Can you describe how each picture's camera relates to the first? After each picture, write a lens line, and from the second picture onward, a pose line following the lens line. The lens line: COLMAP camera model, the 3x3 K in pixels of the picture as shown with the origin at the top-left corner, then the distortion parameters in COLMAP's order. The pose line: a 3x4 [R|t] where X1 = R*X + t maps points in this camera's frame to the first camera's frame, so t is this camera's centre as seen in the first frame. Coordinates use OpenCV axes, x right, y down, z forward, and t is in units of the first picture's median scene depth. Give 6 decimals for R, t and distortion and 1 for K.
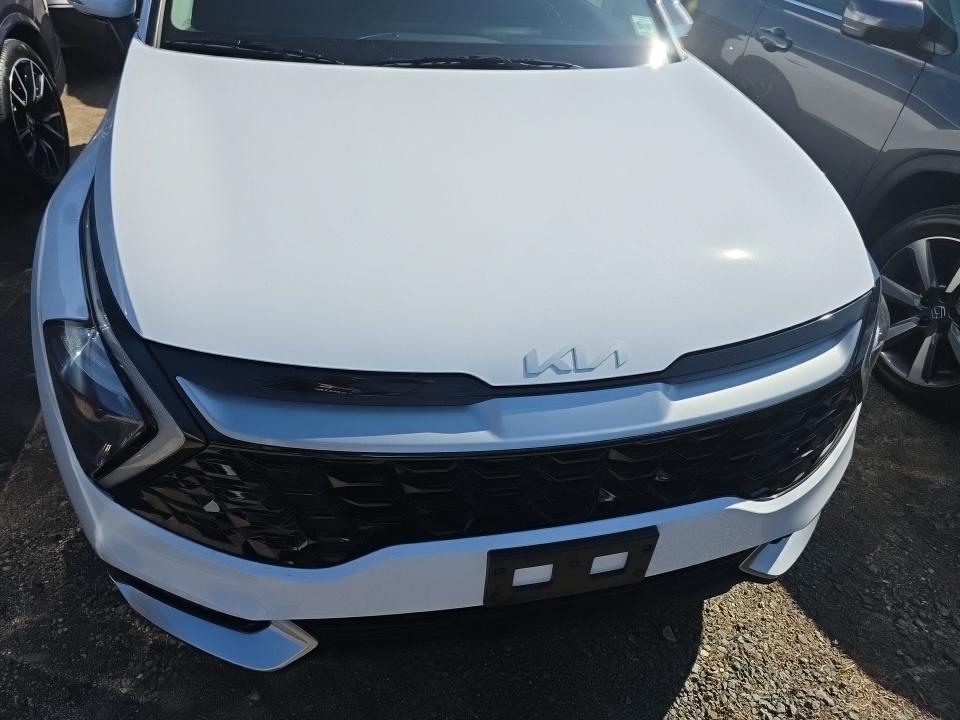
lens RADIAL K [[669.5, 0, 555.5], [0, 669.5, 360.2], [0, 0, 1]] dist [0.069693, -0.082462]
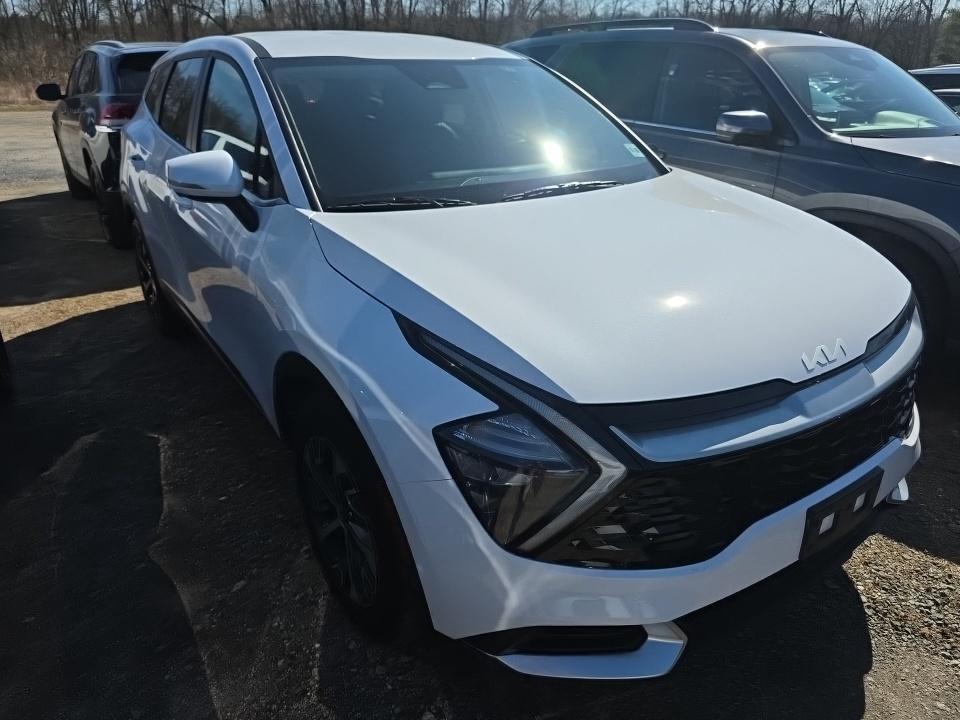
lens RADIAL K [[669.5, 0, 555.5], [0, 669.5, 360.2], [0, 0, 1]] dist [0.069693, -0.082462]
pose [[0.916432, -0.210592, 0.340300, -0.682832], [0.263654, 0.957431, -0.117525, 0.018141], [-0.301064, 0.197425, 0.932944, -0.116823]]
